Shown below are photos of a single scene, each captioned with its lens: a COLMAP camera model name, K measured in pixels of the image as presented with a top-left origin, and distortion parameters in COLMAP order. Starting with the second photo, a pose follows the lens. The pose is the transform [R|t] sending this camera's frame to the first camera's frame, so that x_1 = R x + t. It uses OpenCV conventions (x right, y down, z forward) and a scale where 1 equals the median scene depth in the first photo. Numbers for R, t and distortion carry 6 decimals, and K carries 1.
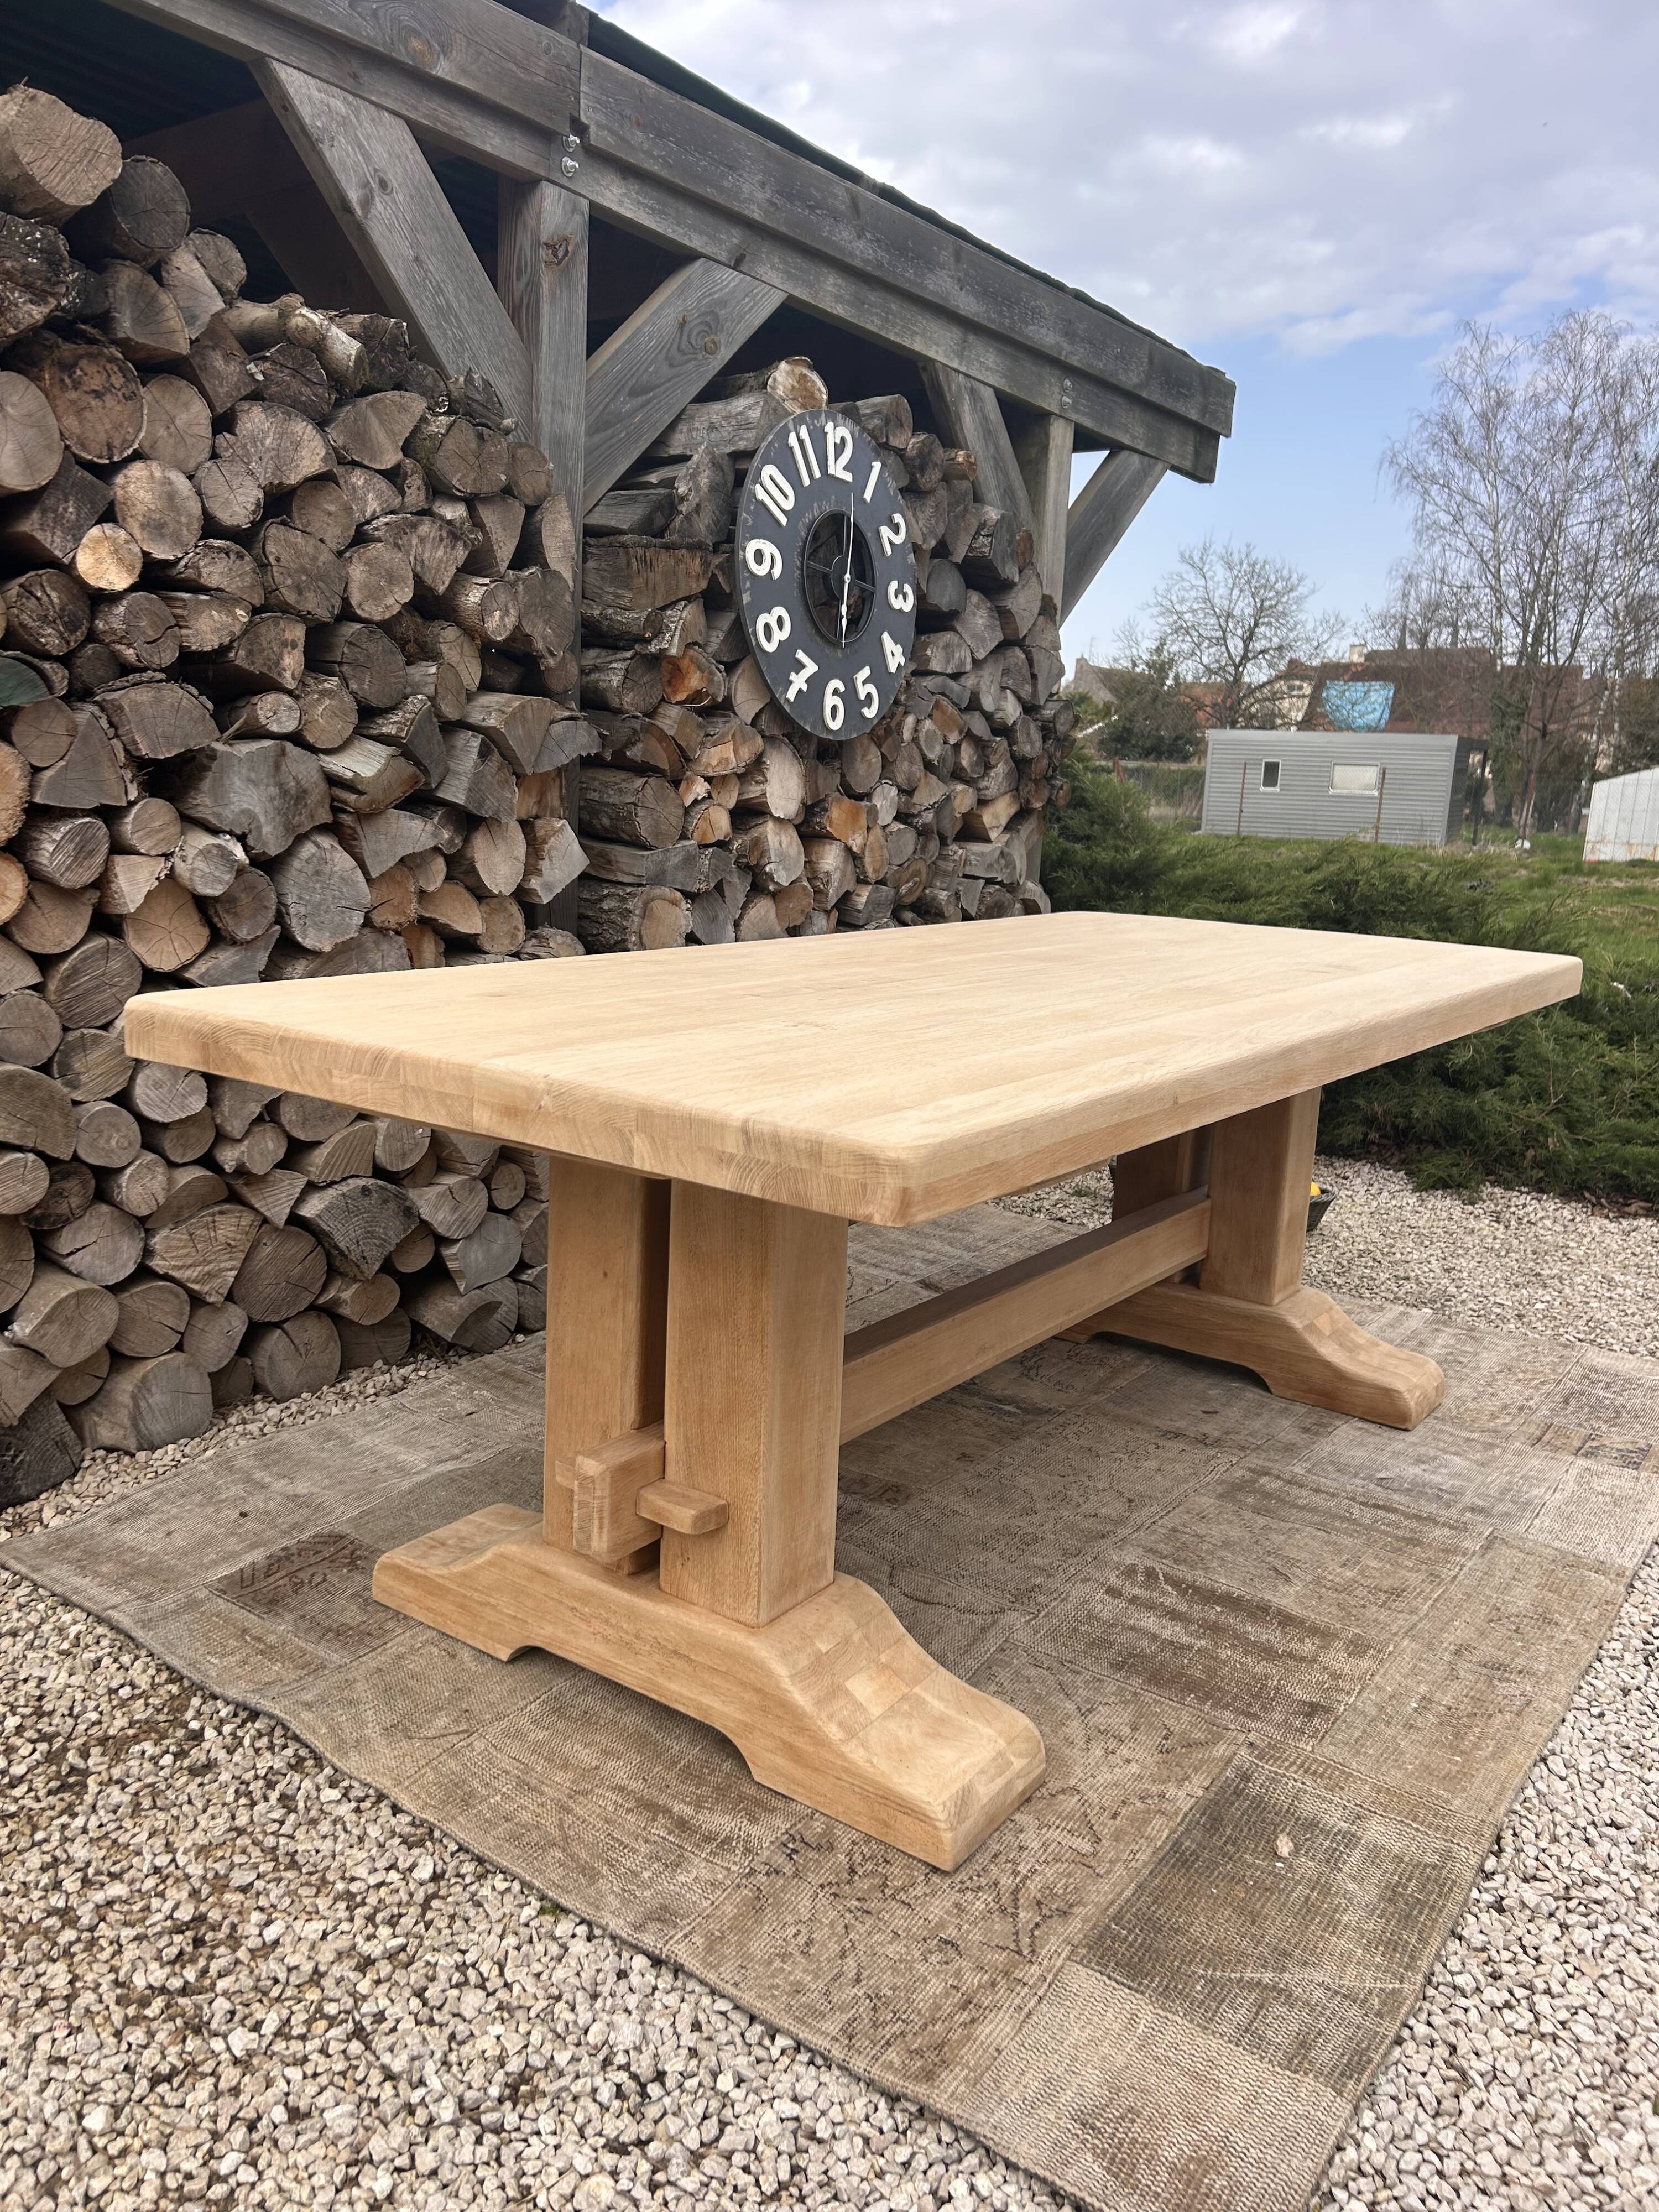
lens RADIAL K [[1667.0, 0, 814.7], [0, 1667.0, 1121.2], [0, 0, 1]] dist [0.037646, -0.031662]
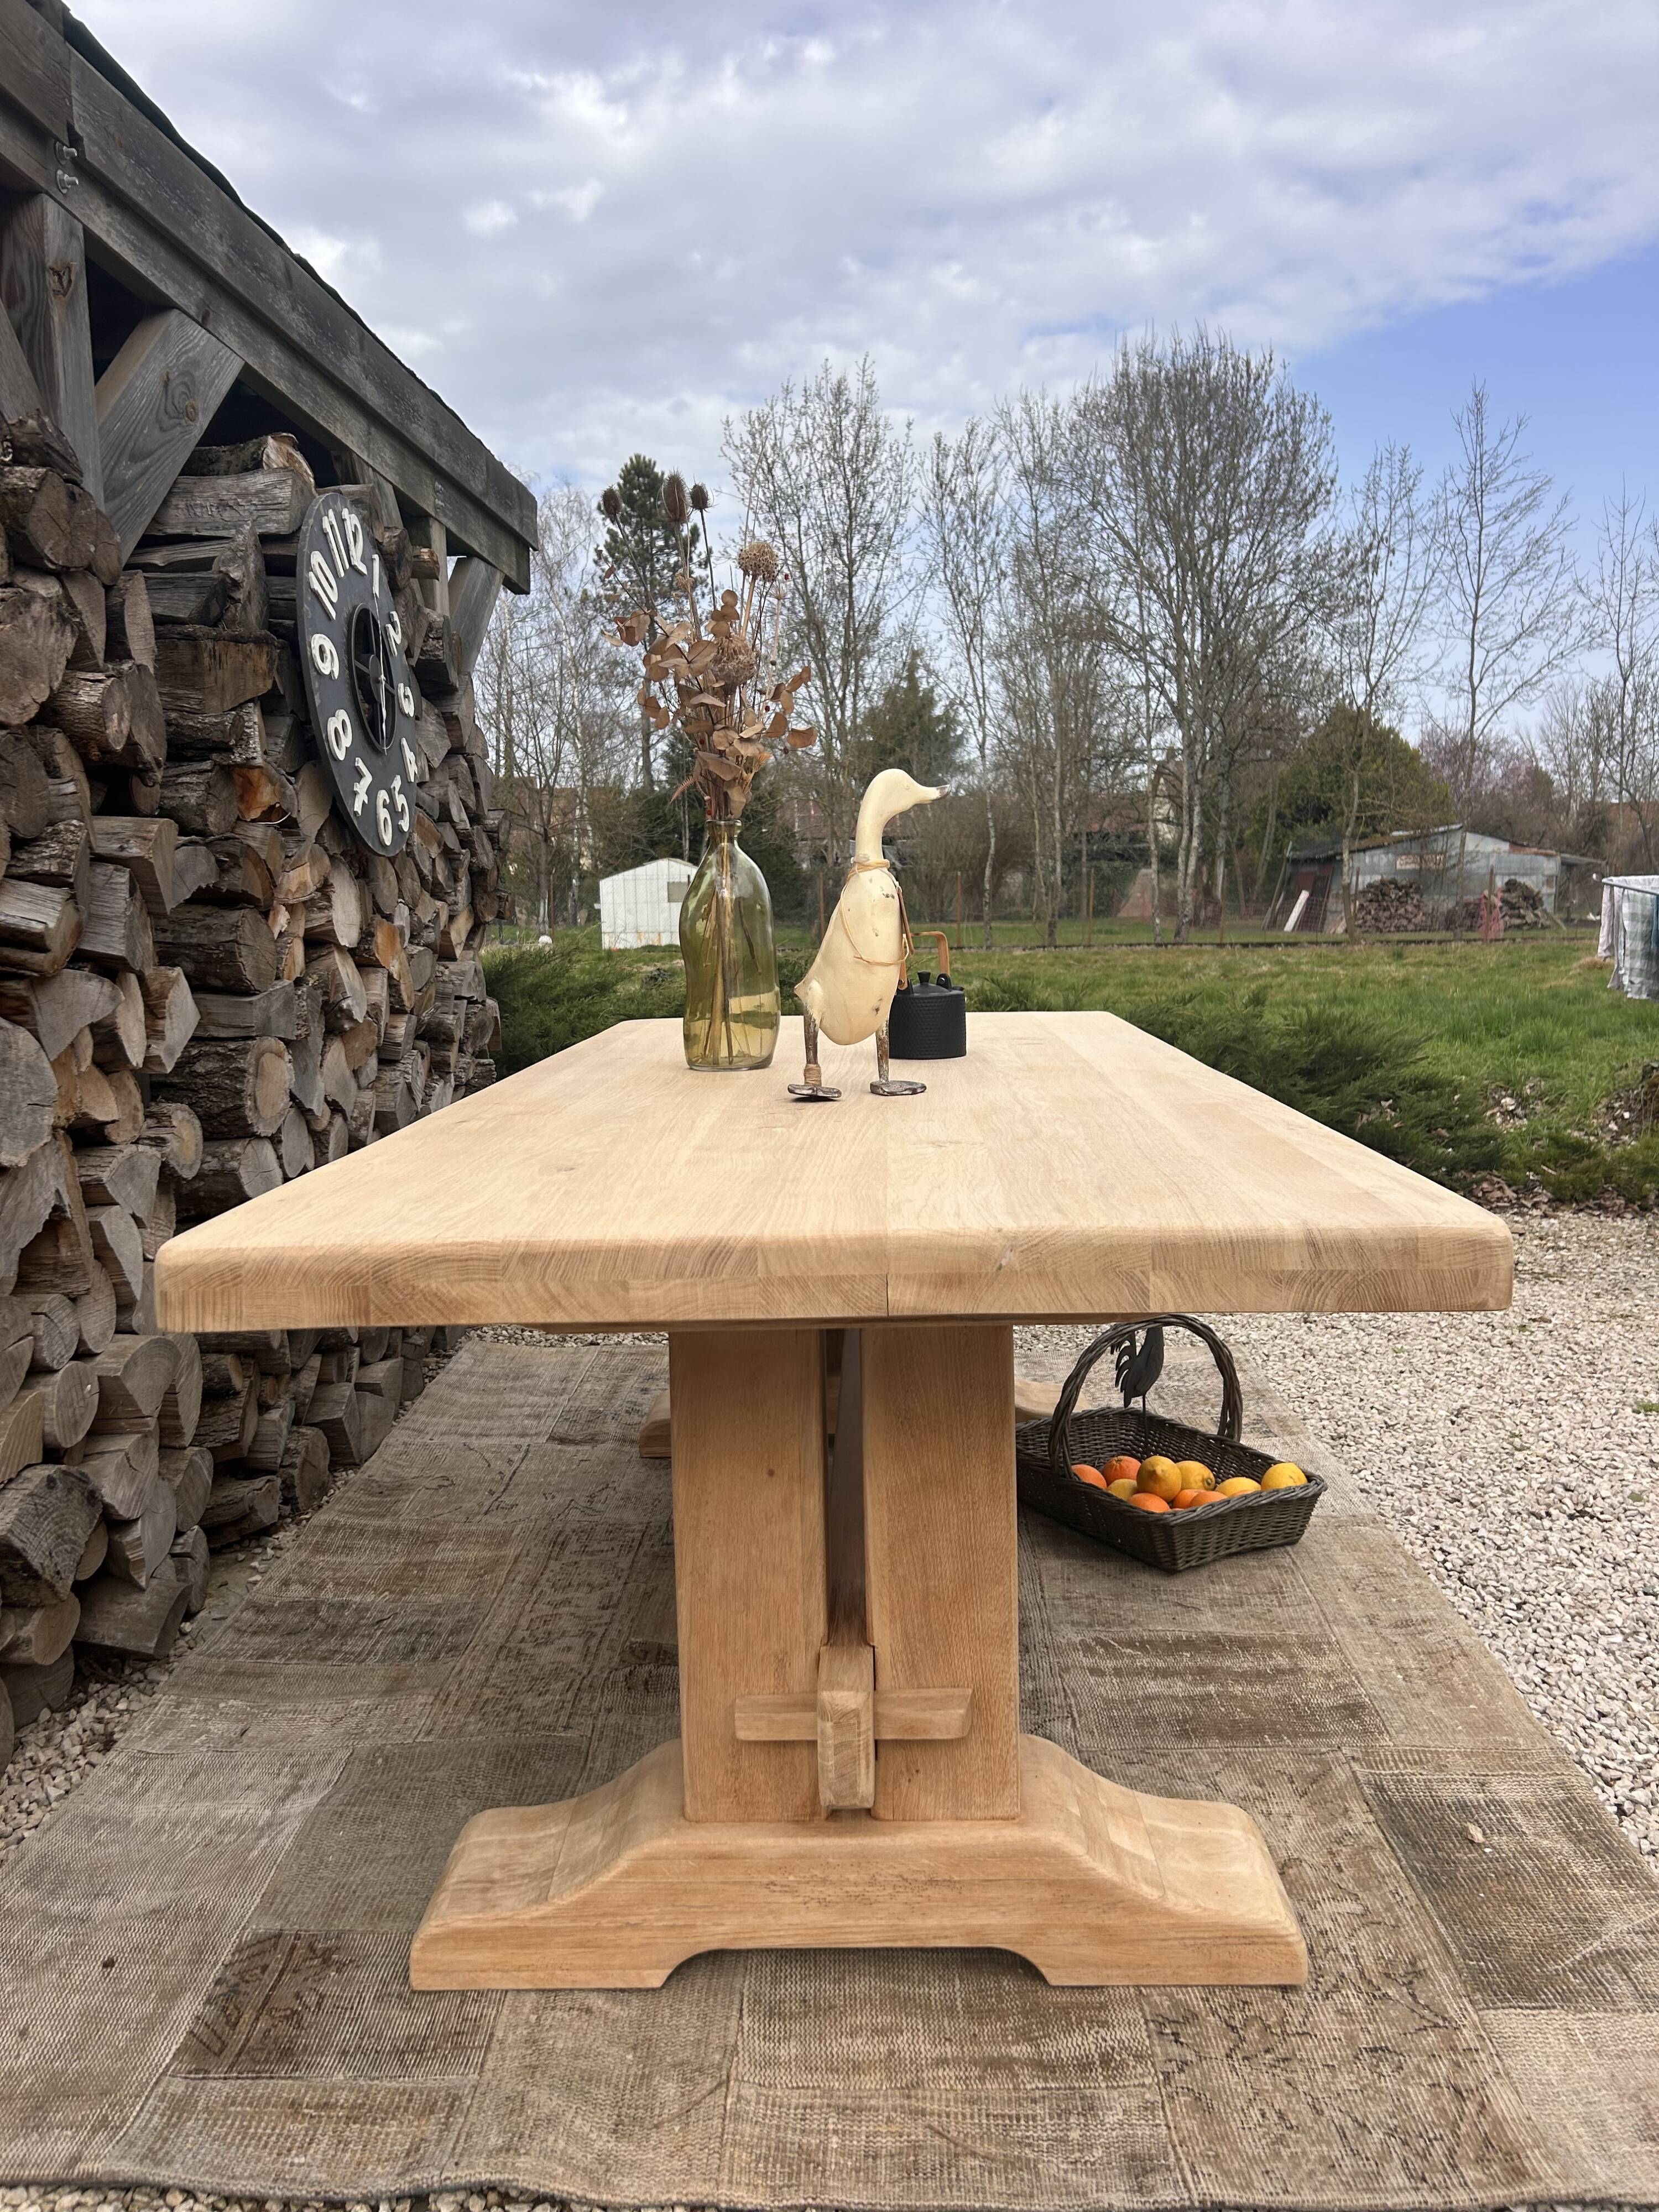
lens RADIAL K [[1666.4, 0, 832.3], [0, 1666.4, 1115.7], [0, 0, 1]] dist [0.045646, -0.046540]
pose [[0.824994, -0.136468, 0.548417, -0.393336], [0.173182, 0.984768, -0.015472, -0.049242], [-0.537953, 0.107740, 0.836062, 0.184892]]
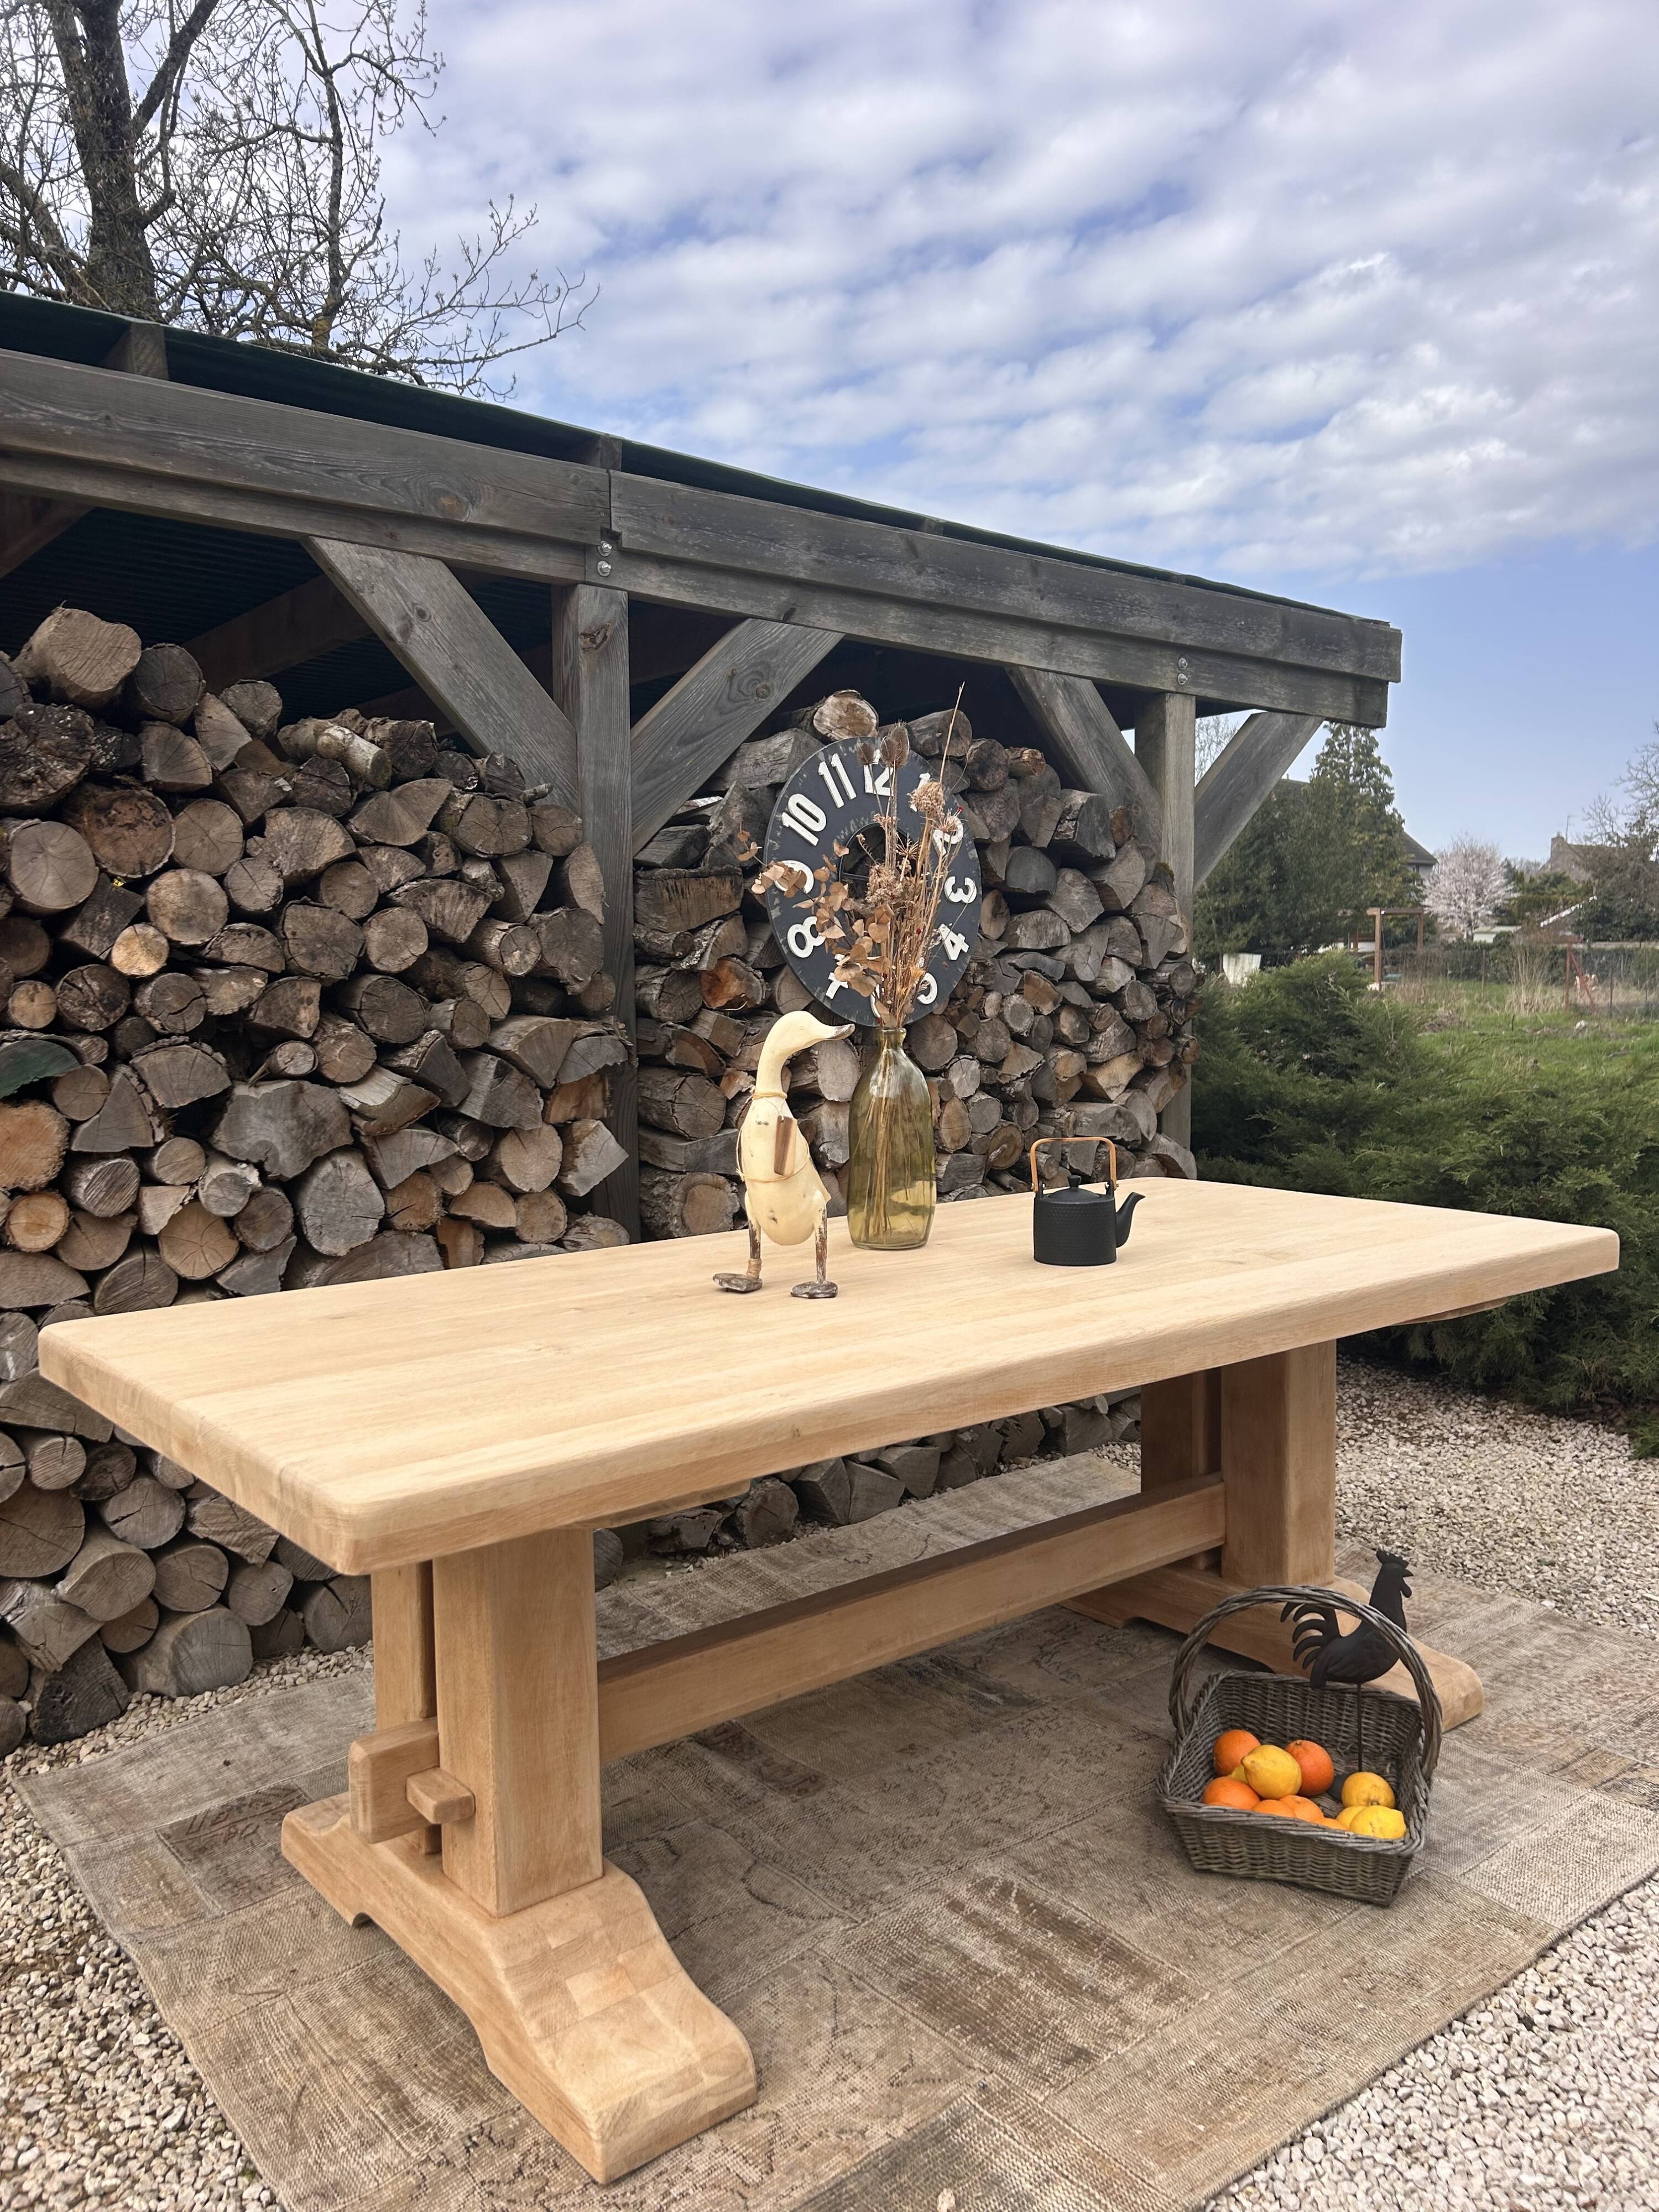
lens RADIAL K [[1665.0, 0, 824.2], [0, 1665.0, 1118.9], [0, 0, 1]] dist [0.066090, -0.078240]
pose [[0.963763, -0.033203, -0.264685, 0.332065], [0.000207, 0.992316, -0.123726, -0.051042], [0.266759, 0.119188, 0.956365, -0.027521]]
